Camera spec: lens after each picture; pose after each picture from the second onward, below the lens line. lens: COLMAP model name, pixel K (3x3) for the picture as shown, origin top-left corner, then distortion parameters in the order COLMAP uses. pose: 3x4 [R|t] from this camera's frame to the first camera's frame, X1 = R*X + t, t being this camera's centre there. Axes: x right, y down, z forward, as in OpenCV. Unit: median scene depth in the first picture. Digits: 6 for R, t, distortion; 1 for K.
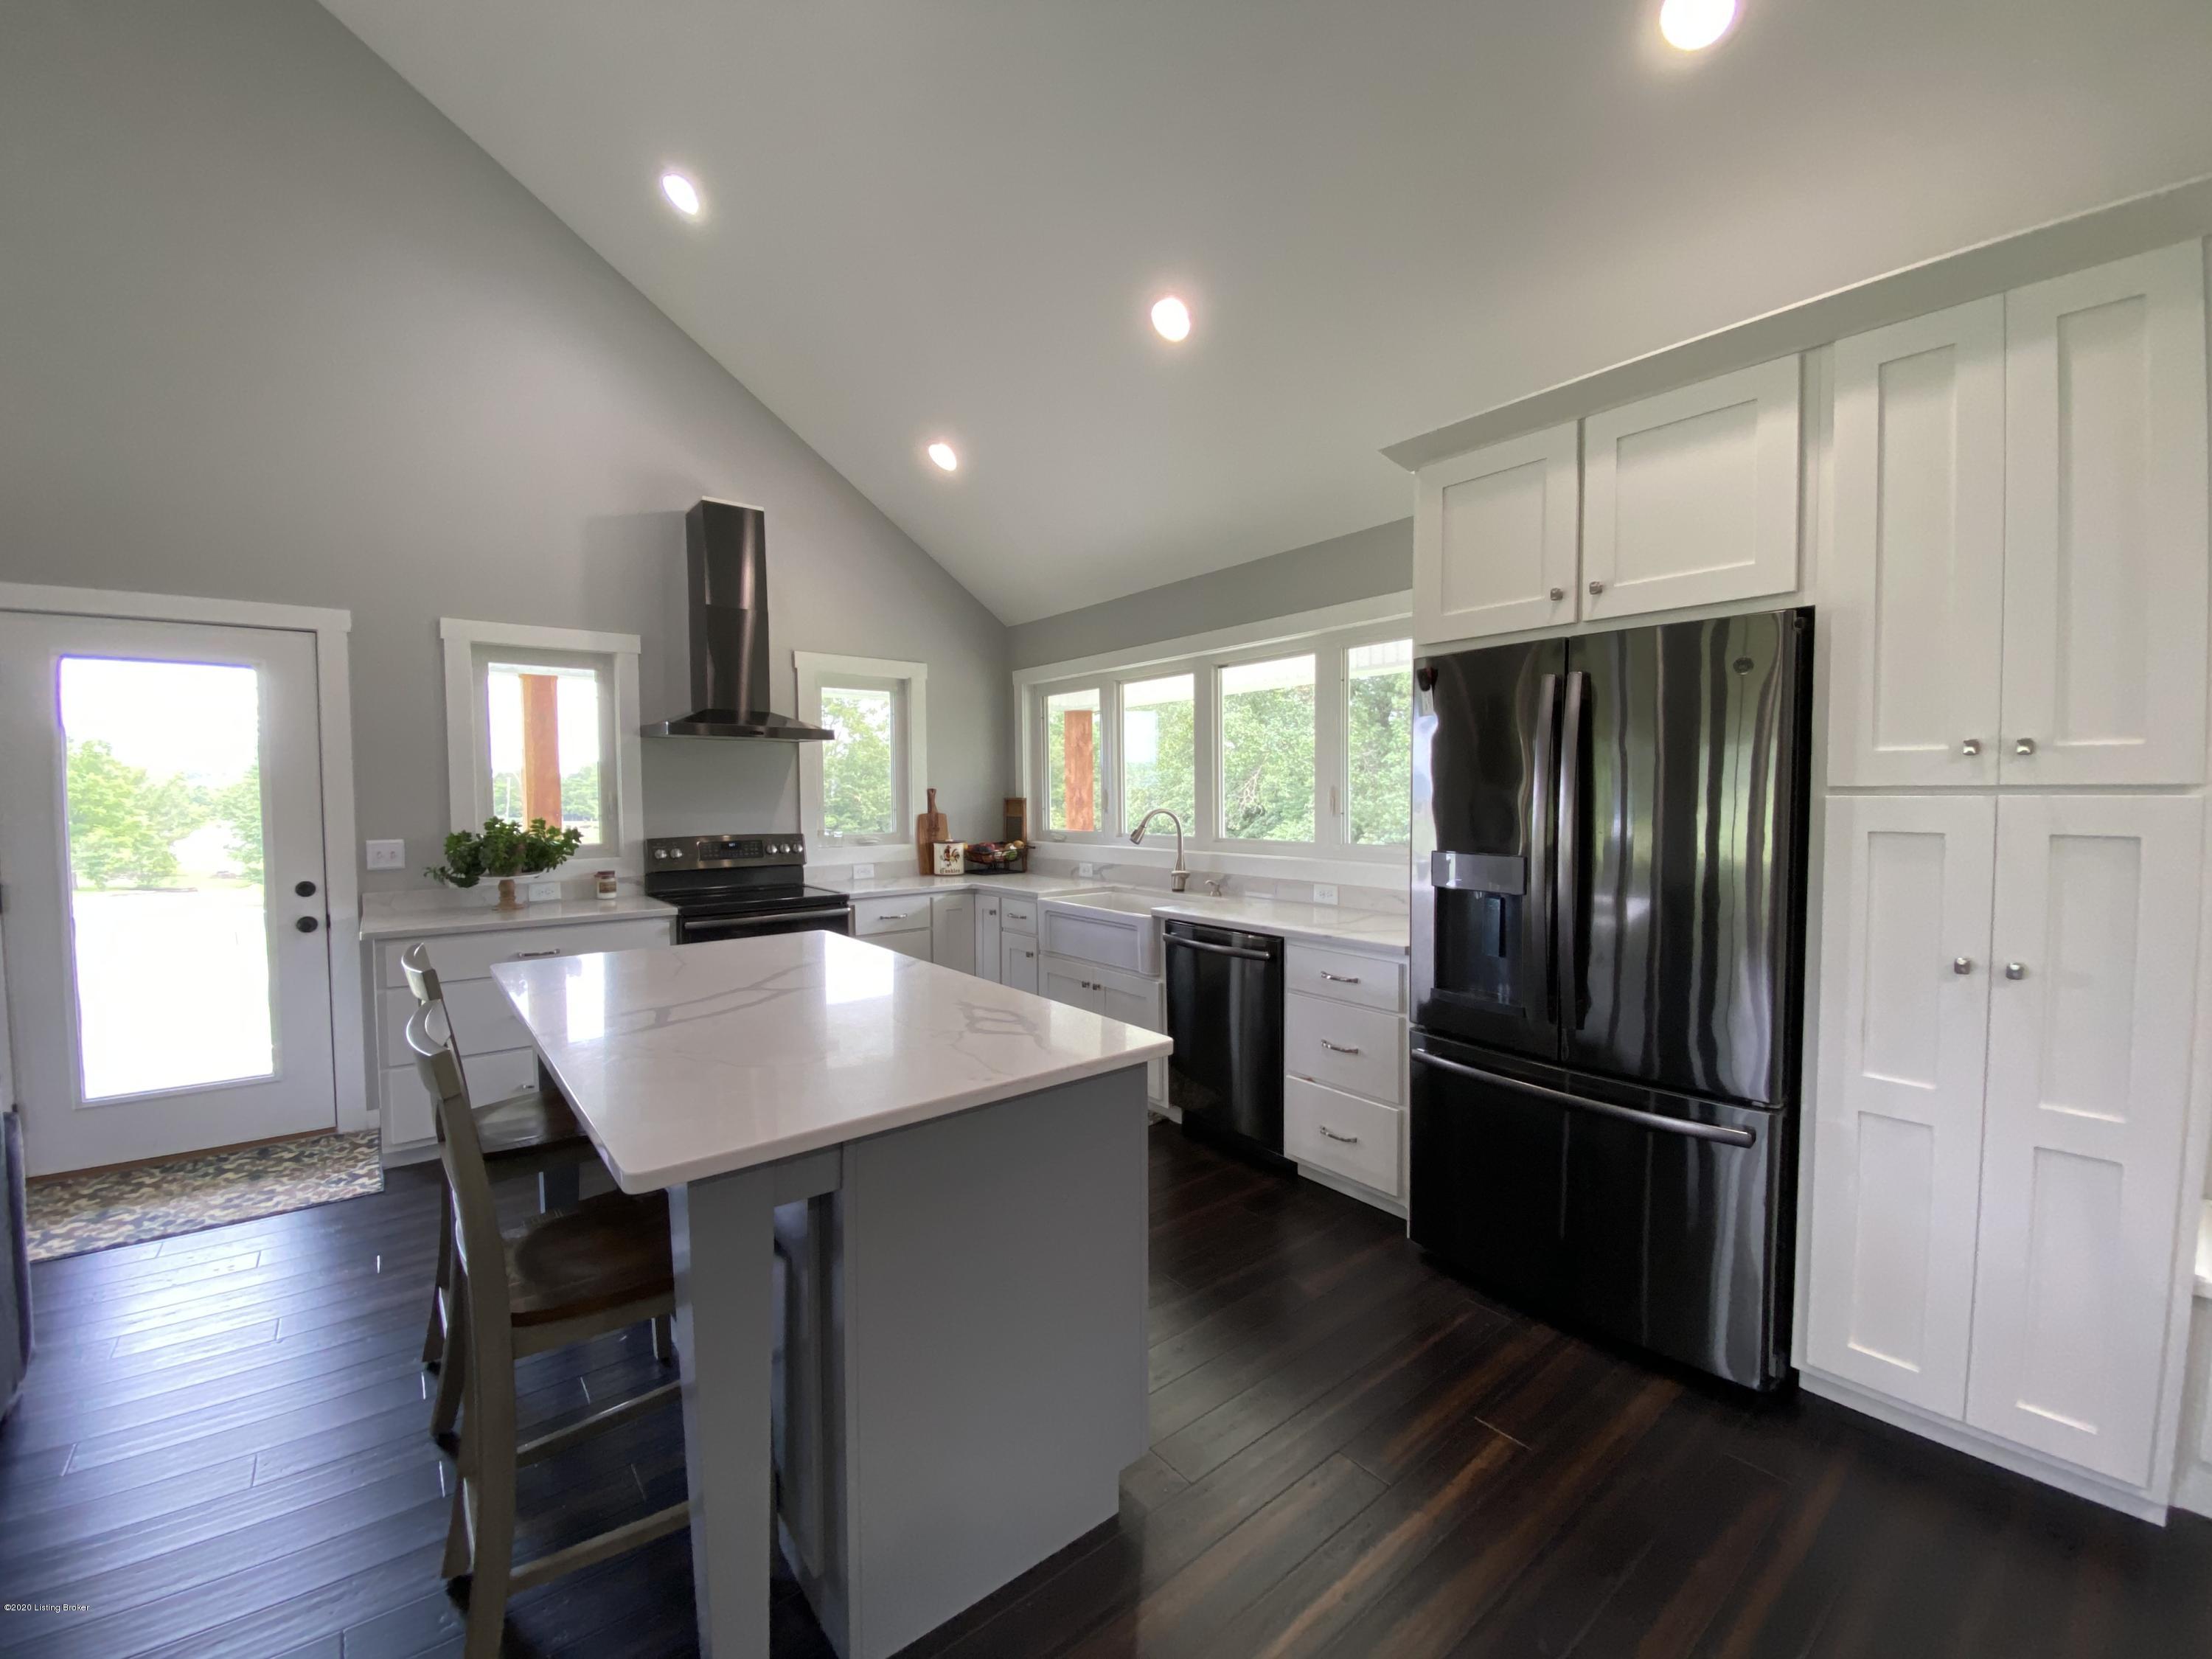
lens RADIAL K [[886.8, 0, 1101.9], [0, 886.8, 831.1], [0, 0, 1]] dist [-0.002049, -0.008811]
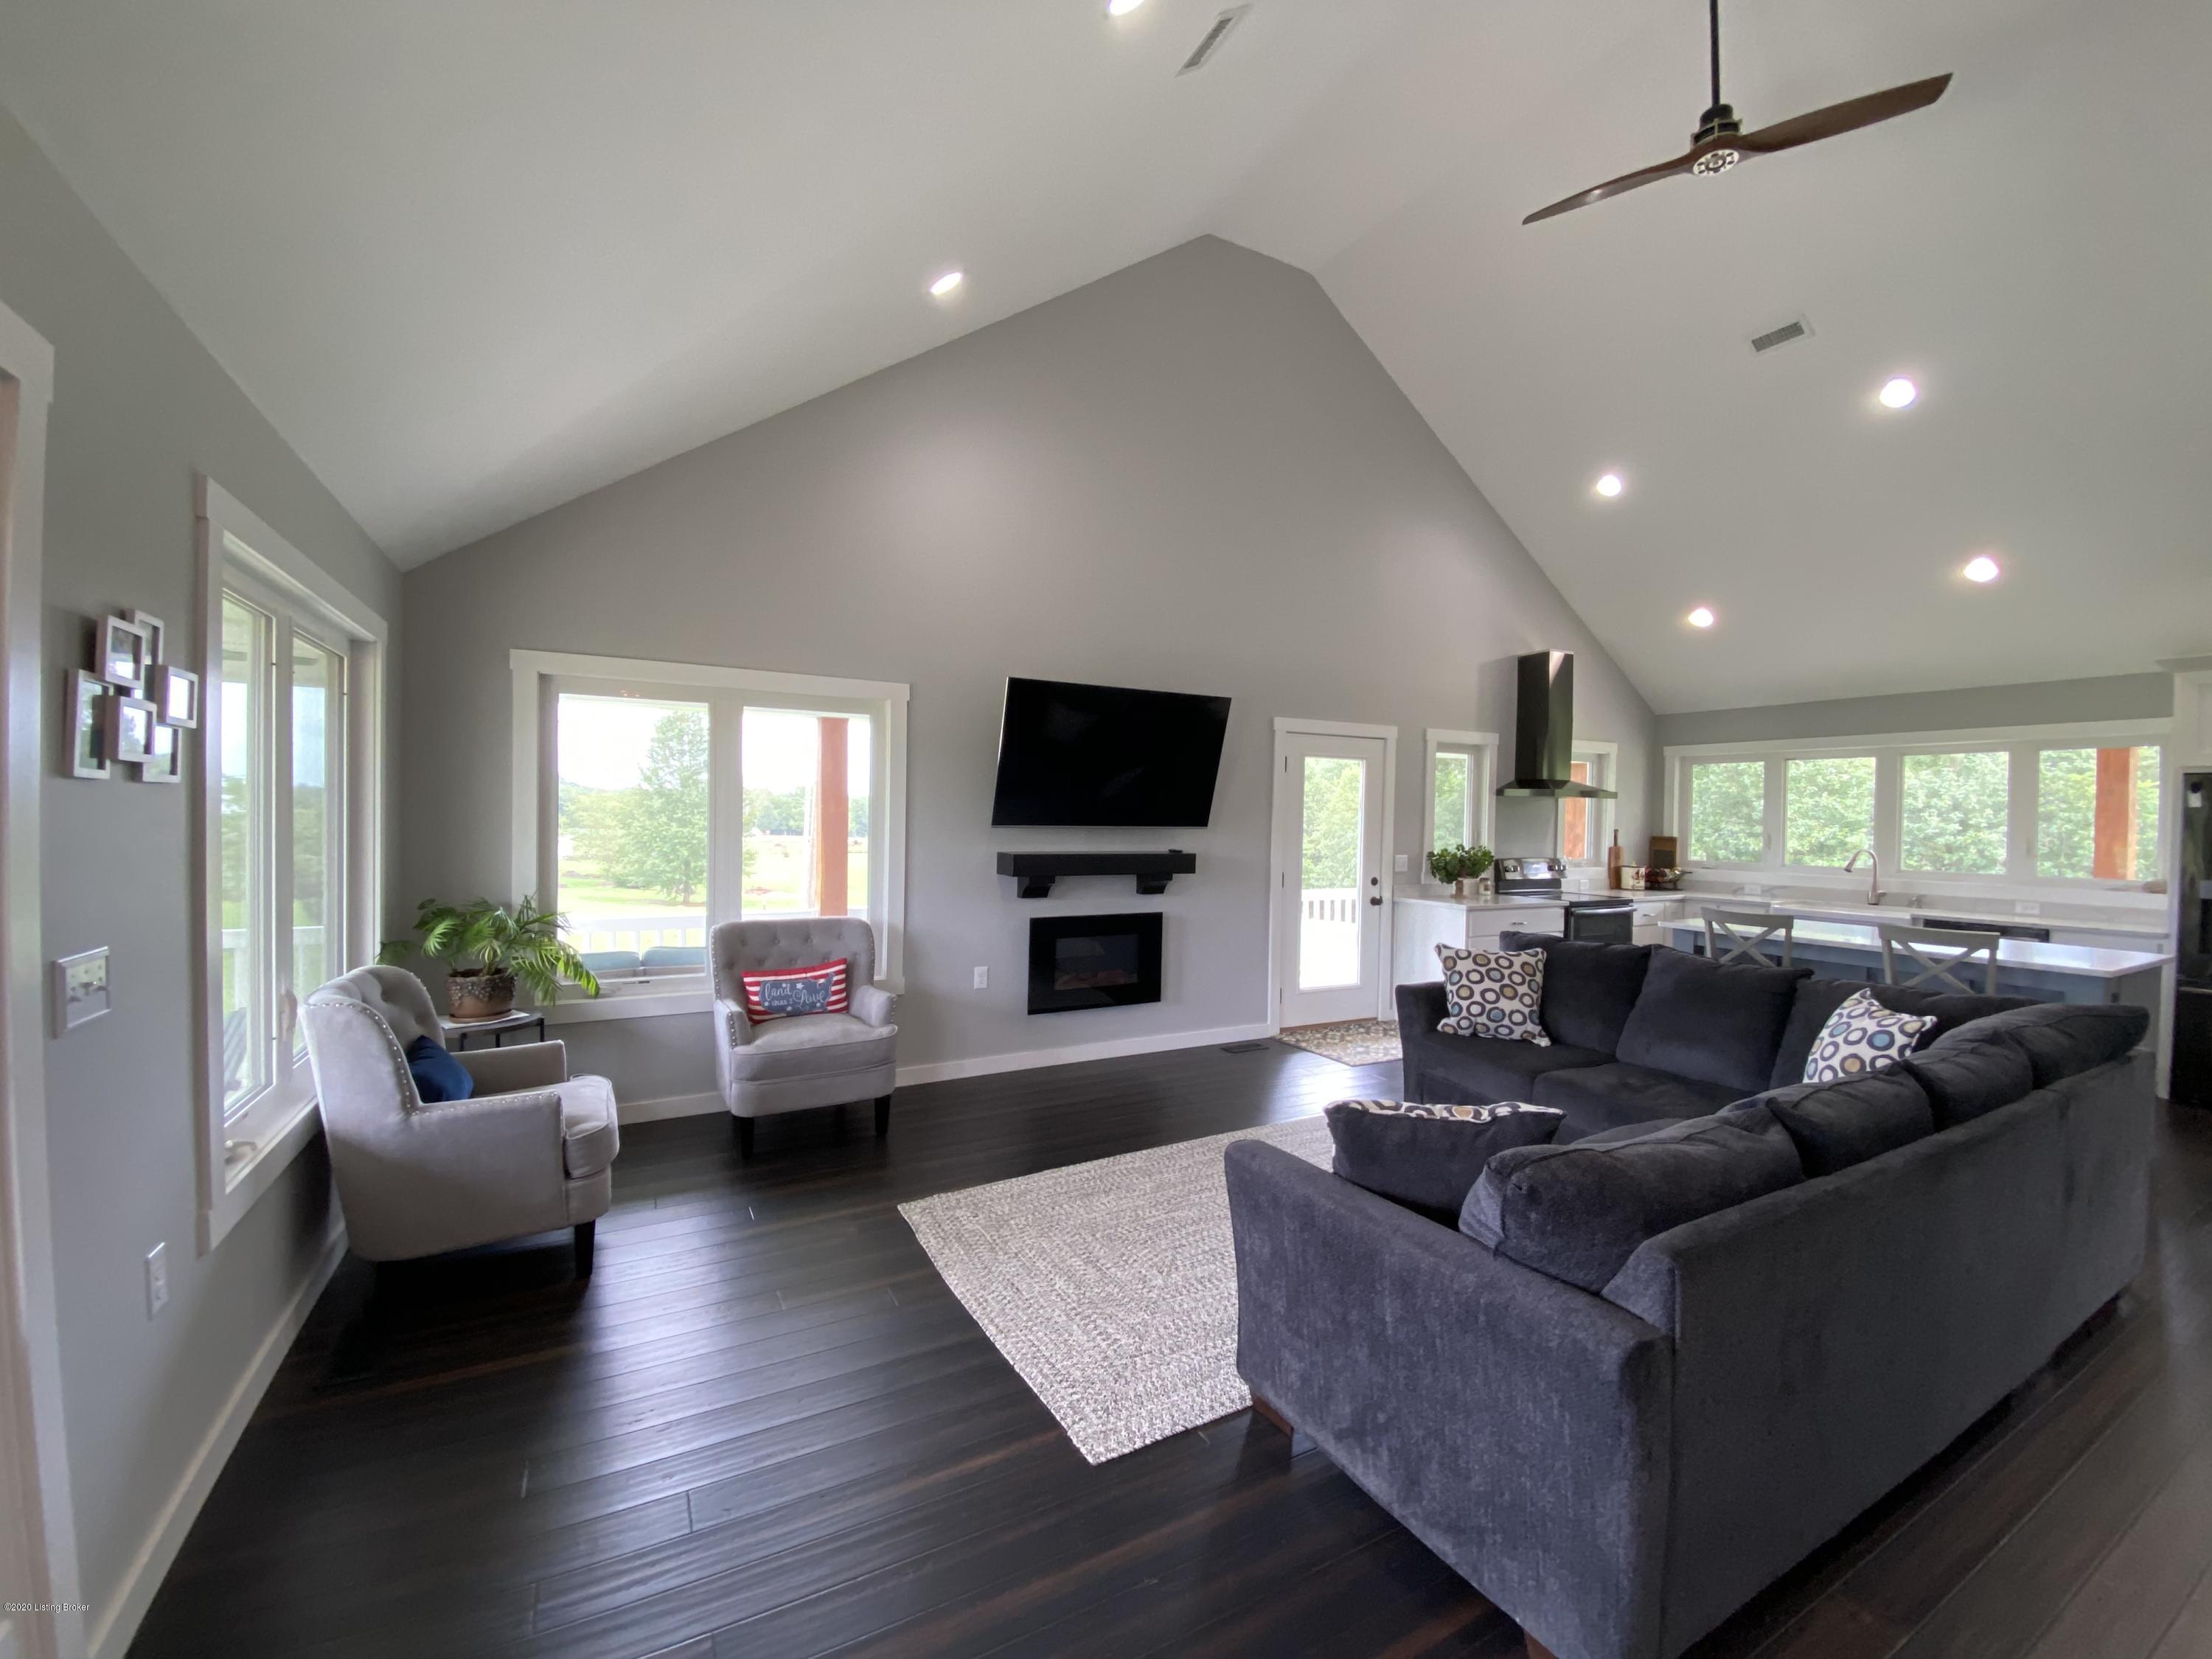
lens RADIAL K [[886.8, 0, 1085.2], [0, 886.8, 831.8], [0, 0, 1]] dist [-0.002049, -0.008811]
pose [[0.977772, 0.026397, -0.208003, -0.846103], [-0.031754, 0.999243, -0.022458, 0.018381], [0.207253, 0.028563, 0.977870, -0.685446]]
